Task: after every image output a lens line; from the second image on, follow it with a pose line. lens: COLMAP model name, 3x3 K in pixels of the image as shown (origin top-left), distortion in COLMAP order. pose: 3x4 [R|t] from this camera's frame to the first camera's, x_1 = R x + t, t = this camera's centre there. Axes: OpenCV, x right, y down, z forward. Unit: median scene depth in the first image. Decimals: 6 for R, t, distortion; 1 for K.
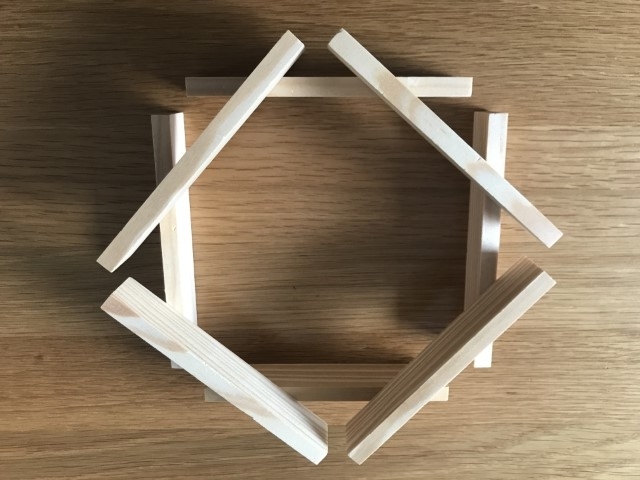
lens RADIAL K [[556.3, 0, 325.5], [0, 556.3, 242.0], [0, 0, 1]] dist [-0.003623, 0.002412]
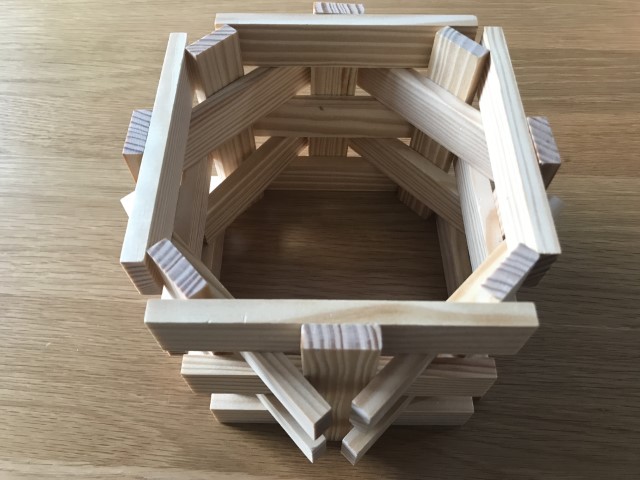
lens RADIAL K [[556.3, 0, 308.8], [0, 556.3, 232.3], [0, 0, 1]] dist [-0.003623, 0.002412]
pose [[-0.997323, -0.054192, 0.049098, -0.006961], [0.066757, -0.948771, 0.308831, -0.397838], [0.029847, 0.311282, 0.949849, -0.163417]]
